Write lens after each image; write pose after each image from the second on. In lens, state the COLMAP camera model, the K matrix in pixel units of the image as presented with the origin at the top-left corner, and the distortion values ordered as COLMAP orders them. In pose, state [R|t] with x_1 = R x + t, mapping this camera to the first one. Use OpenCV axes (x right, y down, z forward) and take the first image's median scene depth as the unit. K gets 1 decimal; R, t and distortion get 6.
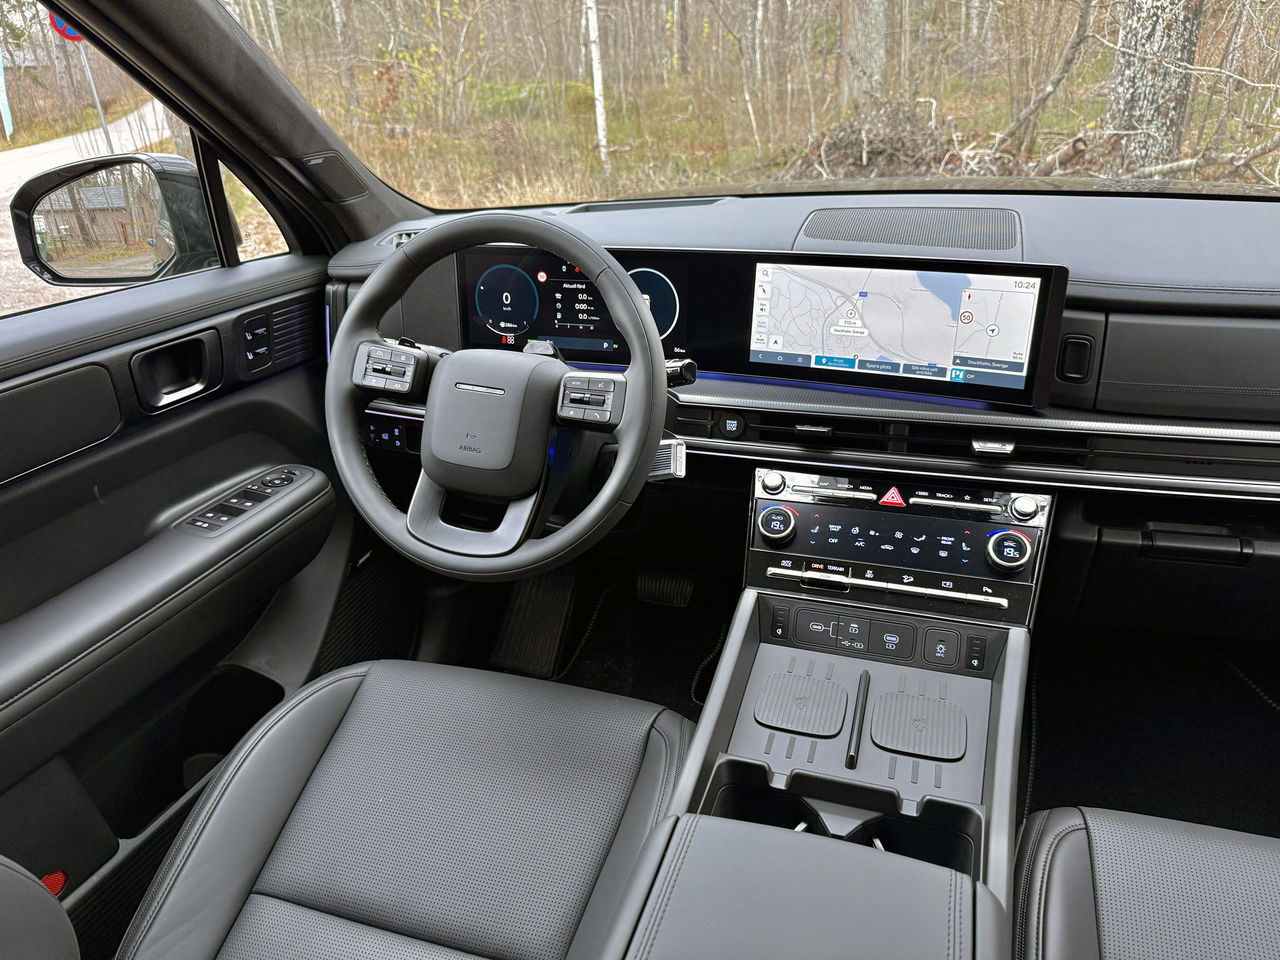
lens RADIAL K [[899.4, 0, 643.8], [0, 899.4, 477.3], [0, 0, 1]] dist [0.026154, -0.039103]
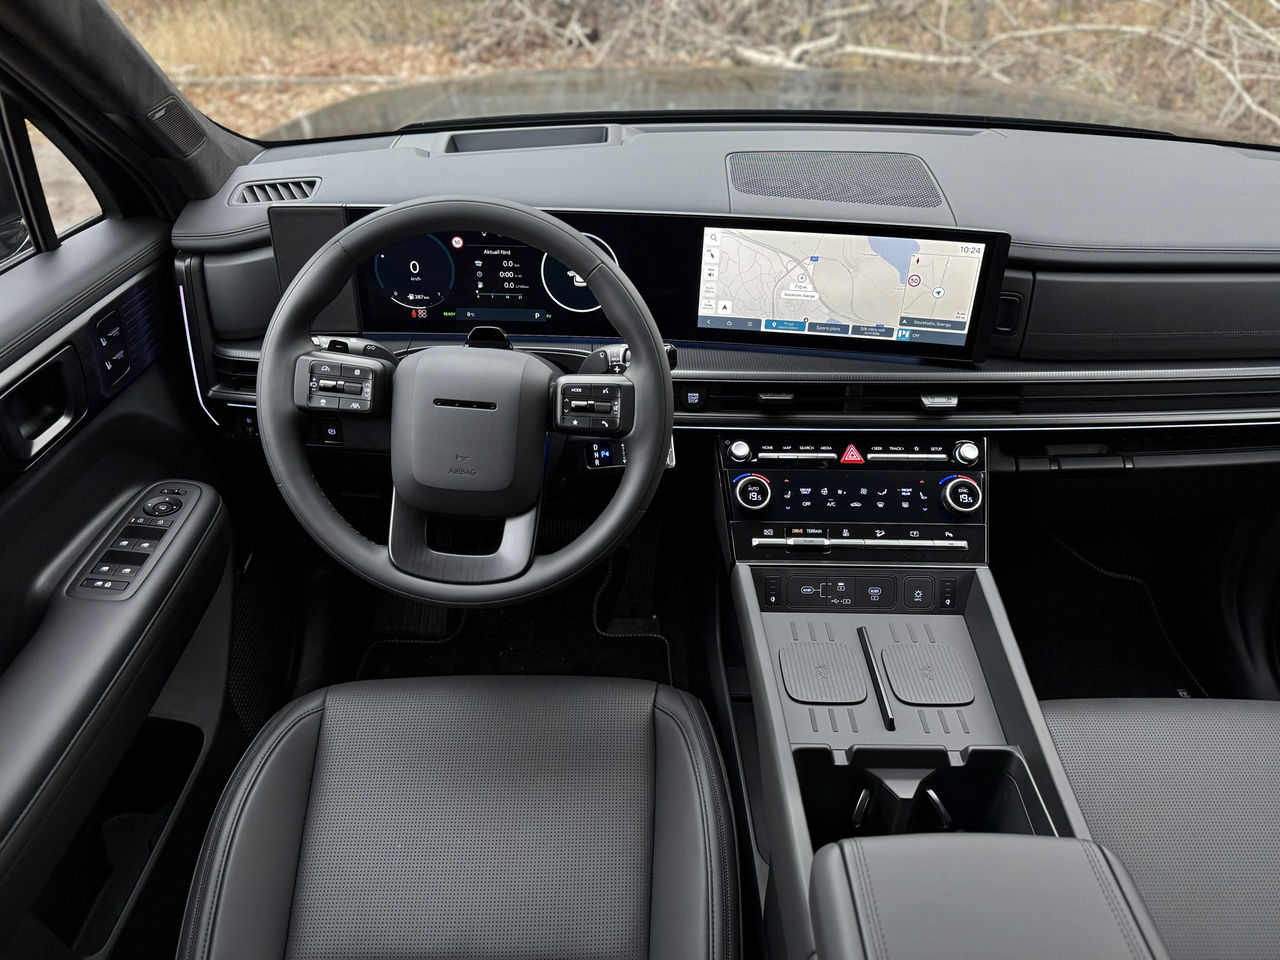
lens RADIAL K [[899.4, 0, 643.8], [0, 899.4, 473.2], [0, 0, 1]] dist [0.026154, -0.039103]
pose [[0.943767, -0.135853, 0.301411, -0.278706], [0.083929, 0.980257, 0.179031, -0.167778], [-0.319782, -0.143666, 0.936536, 0.085190]]
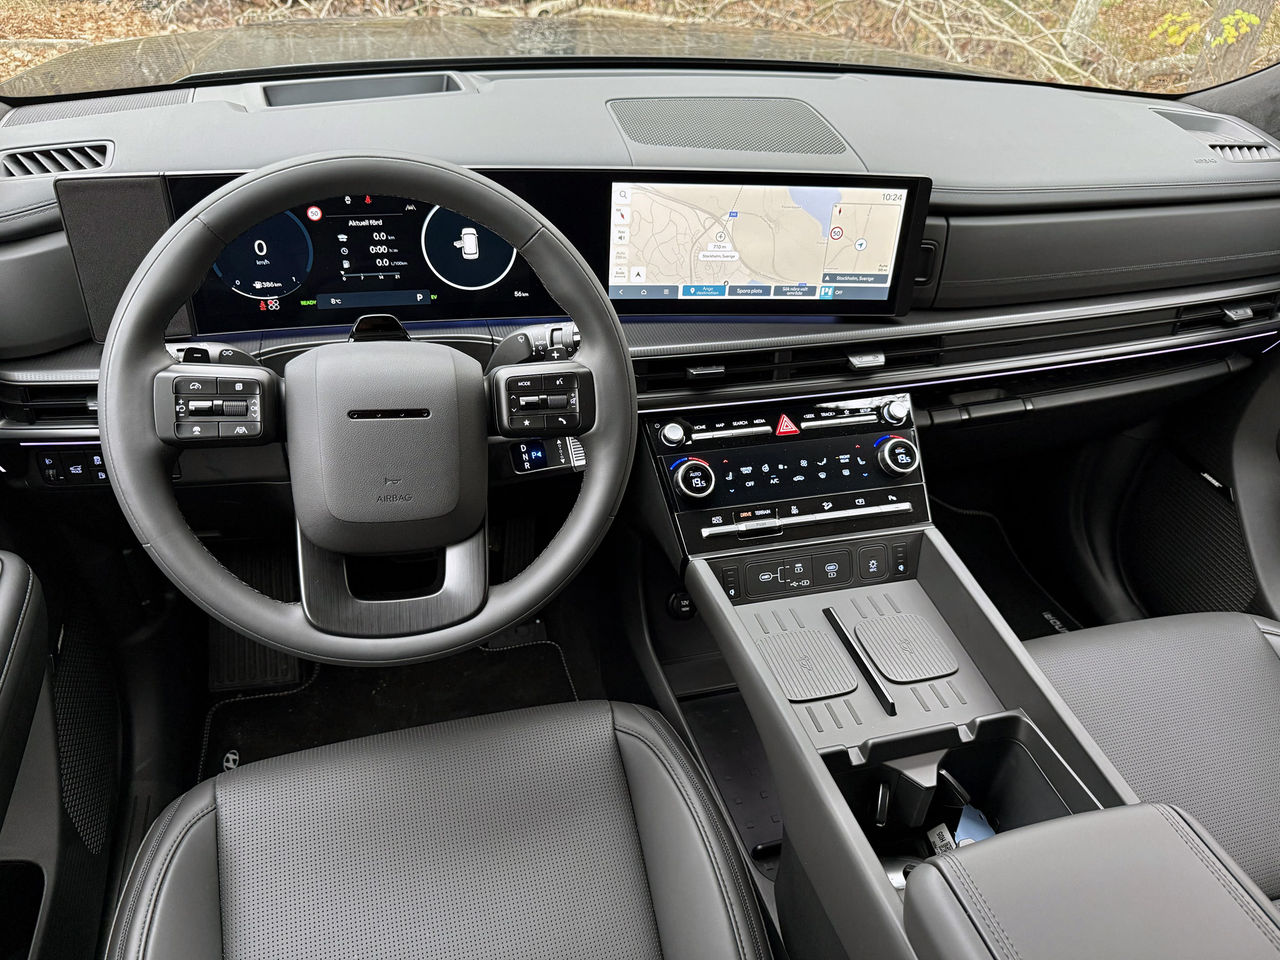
lens RADIAL K [[899.4, 0, 633.5], [0, 899.4, 479.7], [0, 0, 1]] dist [0.026154, -0.039103]
pose [[0.818024, -0.252544, 0.516776, -0.386618], [0.142591, 0.959448, 0.243161, -0.185309], [-0.557229, -0.125224, 0.820863, 0.279949]]
